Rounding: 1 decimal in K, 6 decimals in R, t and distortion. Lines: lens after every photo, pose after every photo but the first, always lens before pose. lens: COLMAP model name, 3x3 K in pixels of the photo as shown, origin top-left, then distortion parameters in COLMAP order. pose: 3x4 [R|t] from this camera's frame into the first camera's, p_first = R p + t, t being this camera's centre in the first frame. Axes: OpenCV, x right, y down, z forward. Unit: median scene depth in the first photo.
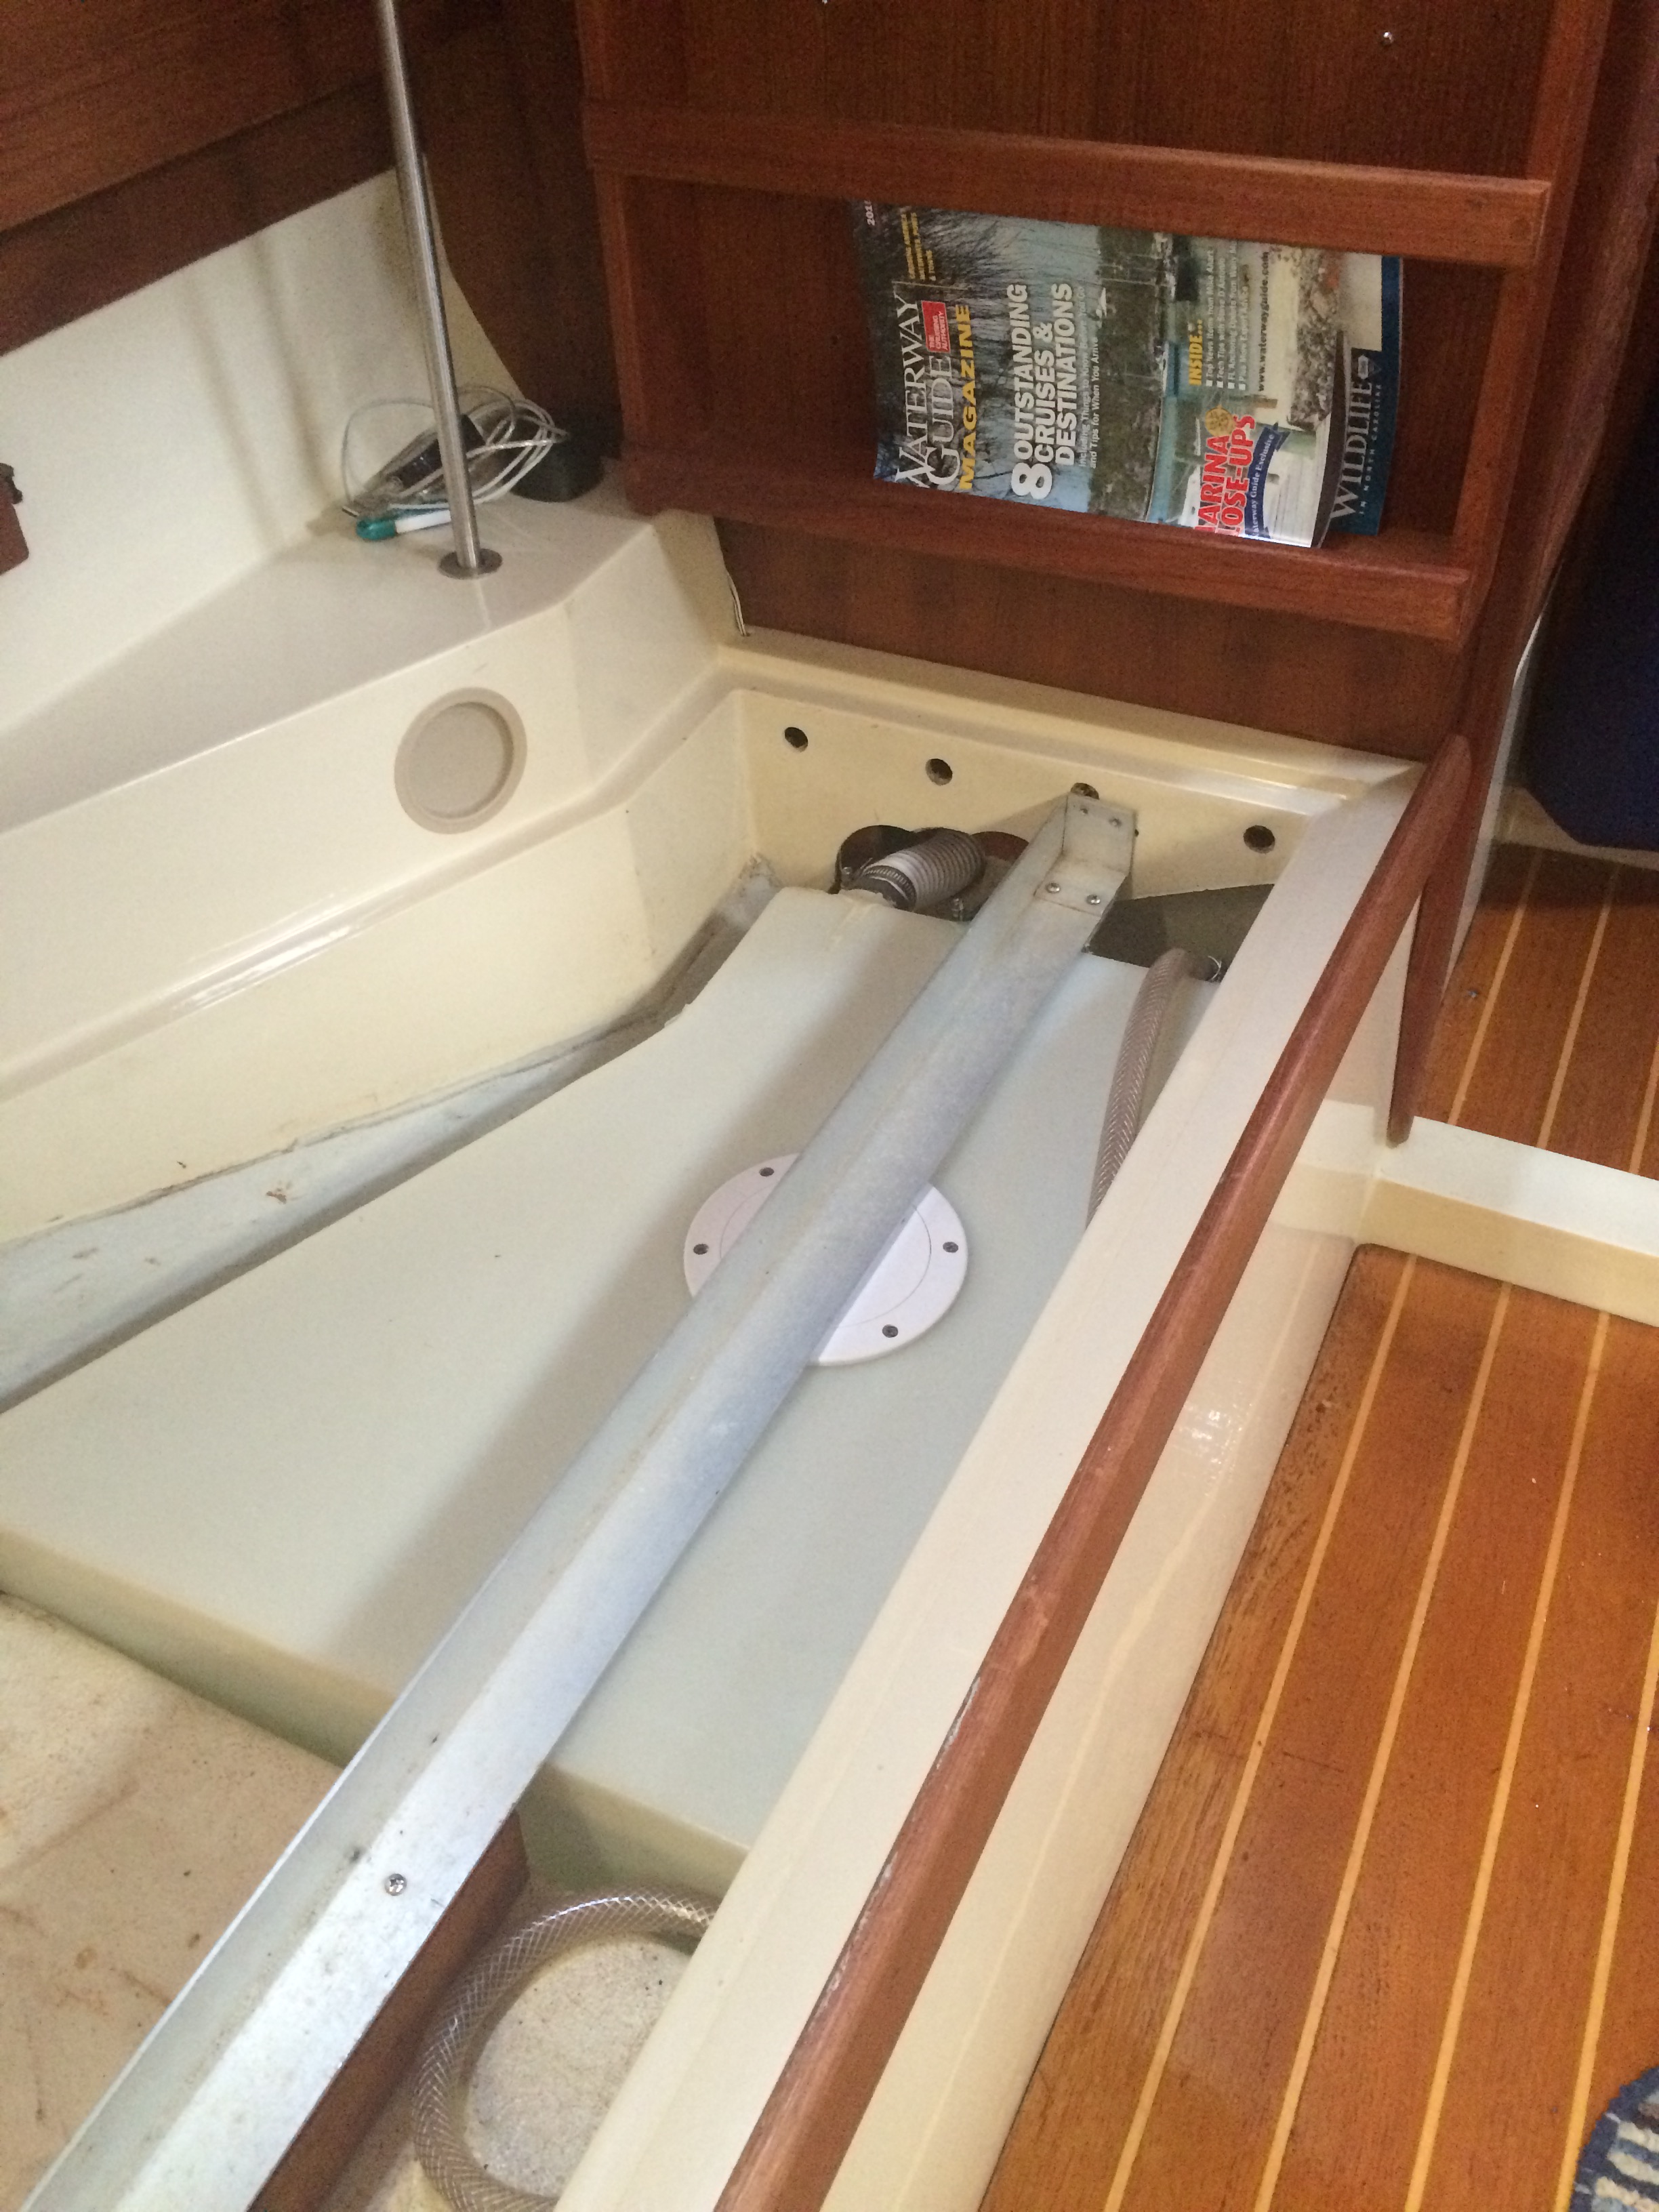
lens RADIAL K [[1913.4, 0, 838.4], [0, 1913.4, 940.8], [0, 0, 1]] dist [0.059205, -0.098741]
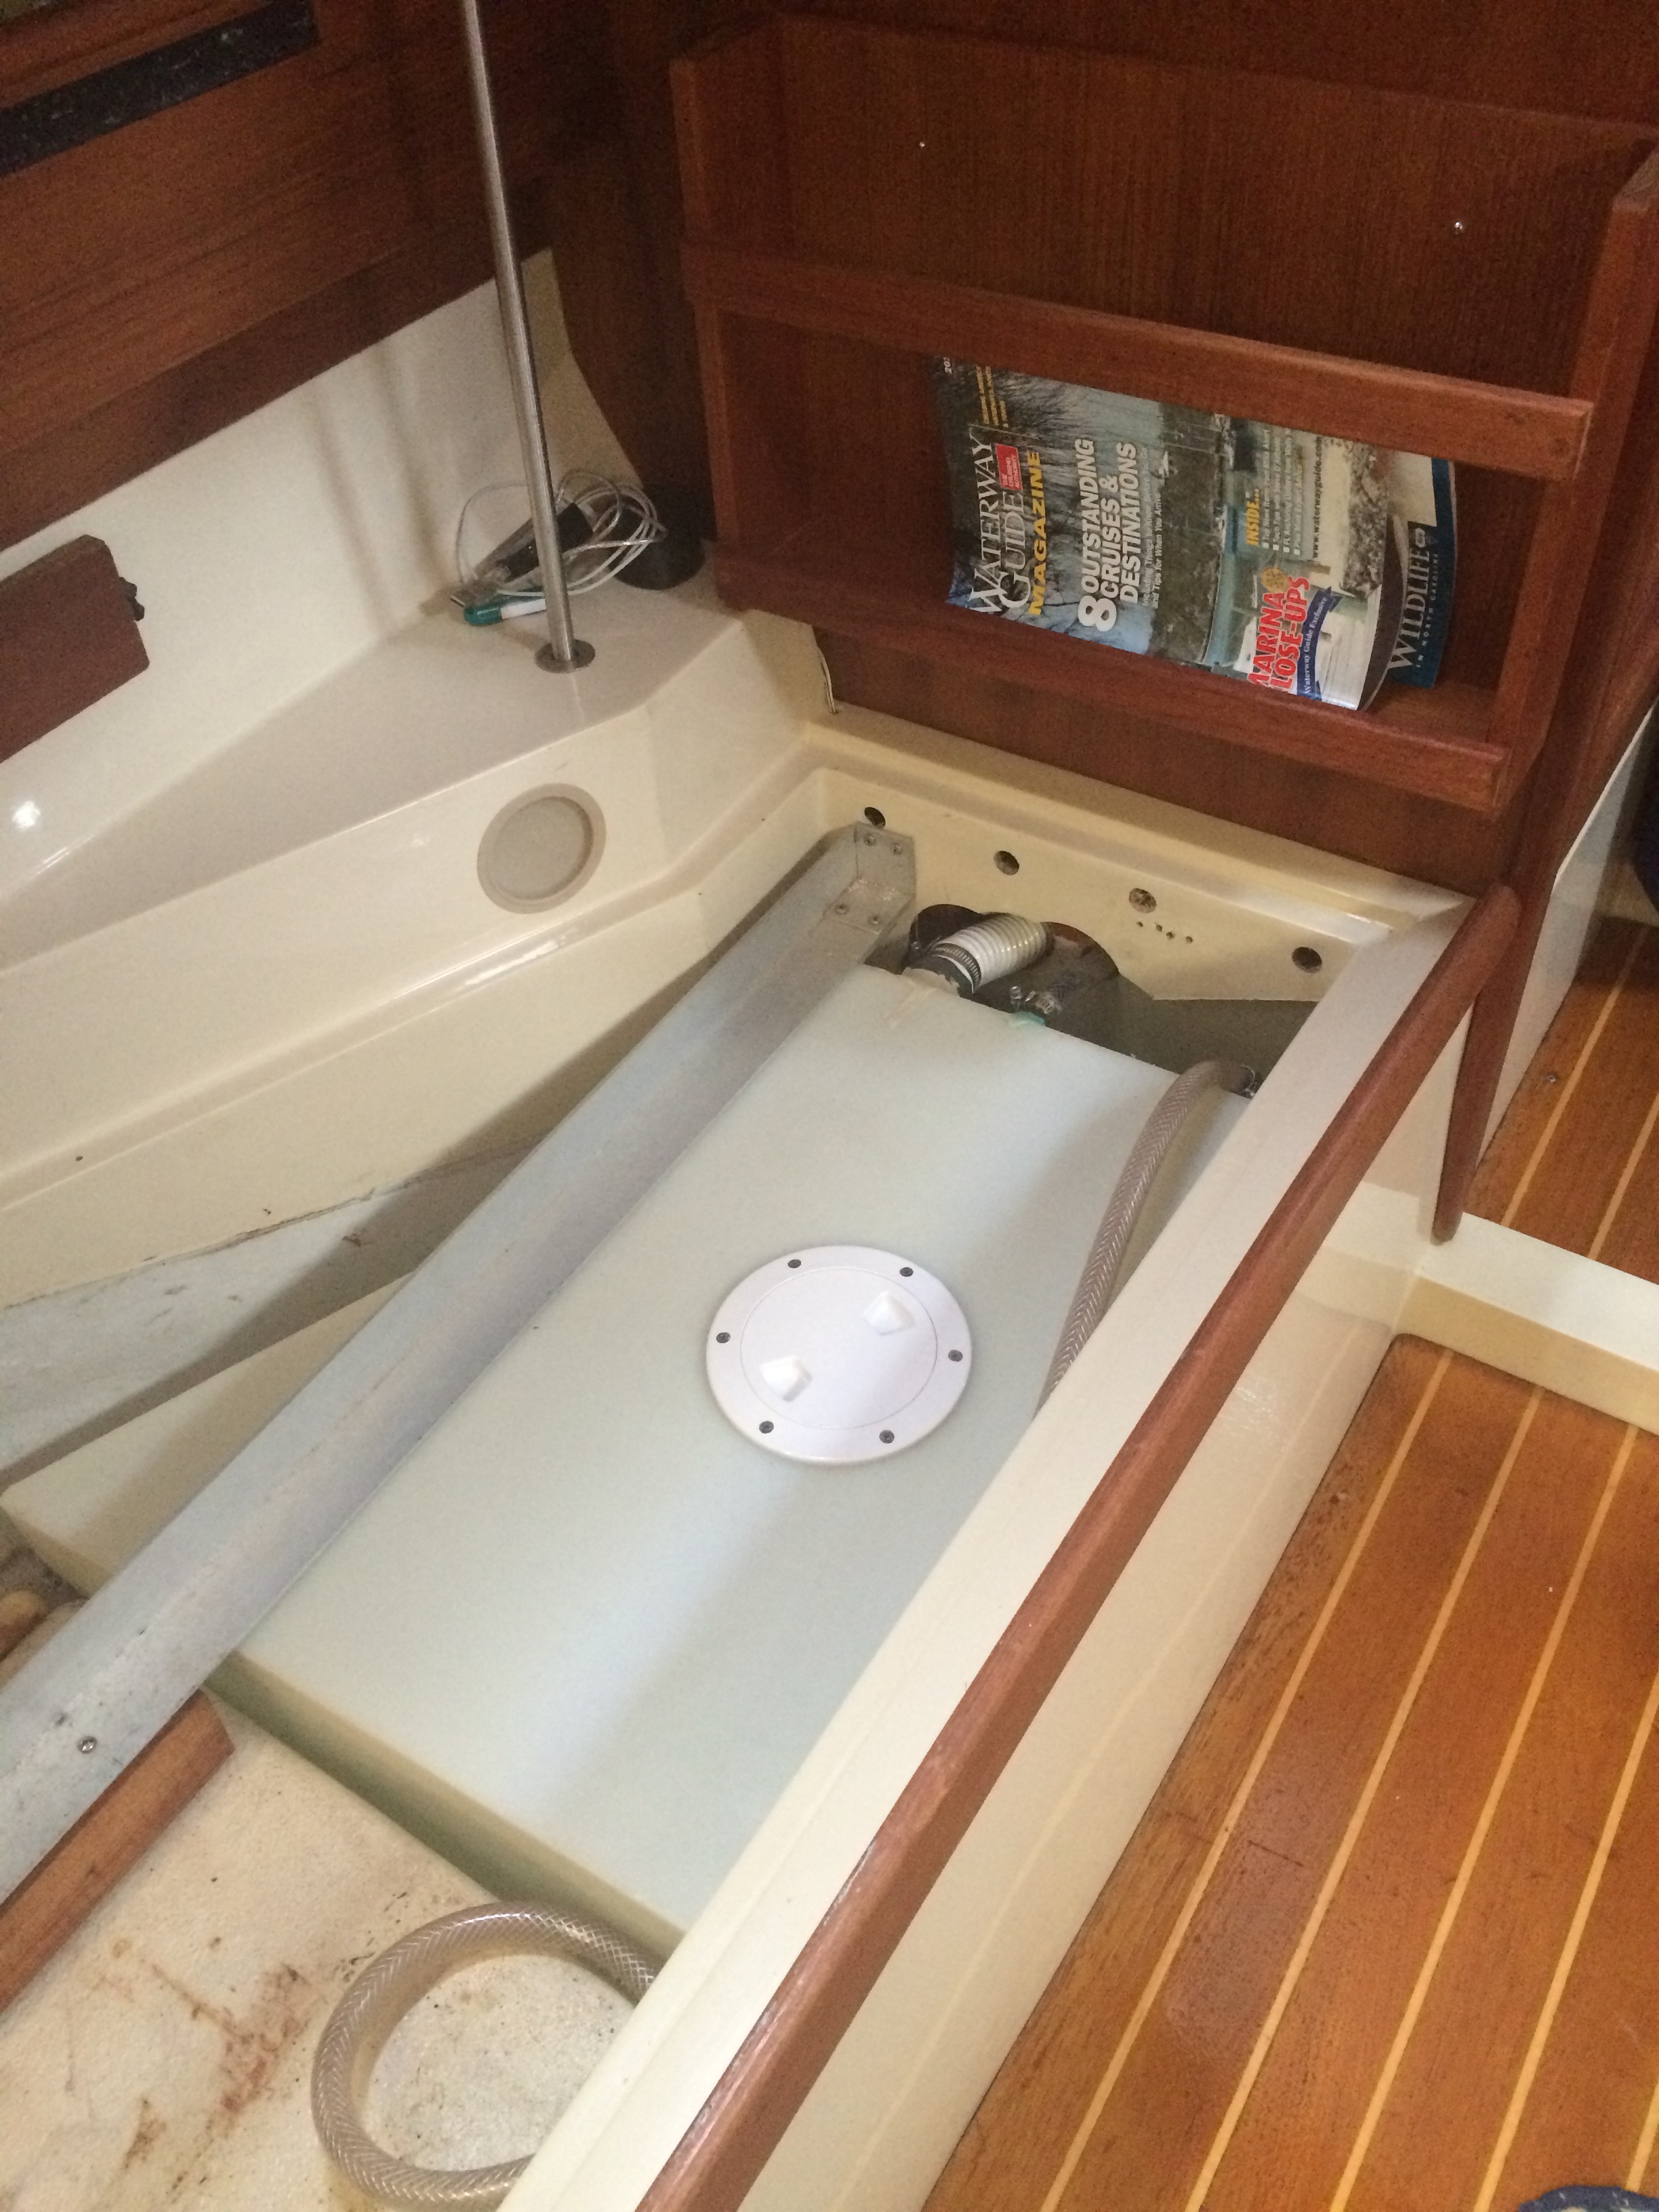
lens RADIAL K [[1913.4, 0, 838.4], [0, 1913.4, 940.8], [0, 0, 1]] dist [0.059205, -0.098741]
pose [[0.993396, 0.067890, -0.092490, 0.071010], [-0.062650, 0.996323, 0.058435, -0.117804], [0.096118, -0.052254, 0.993997, -0.047795]]
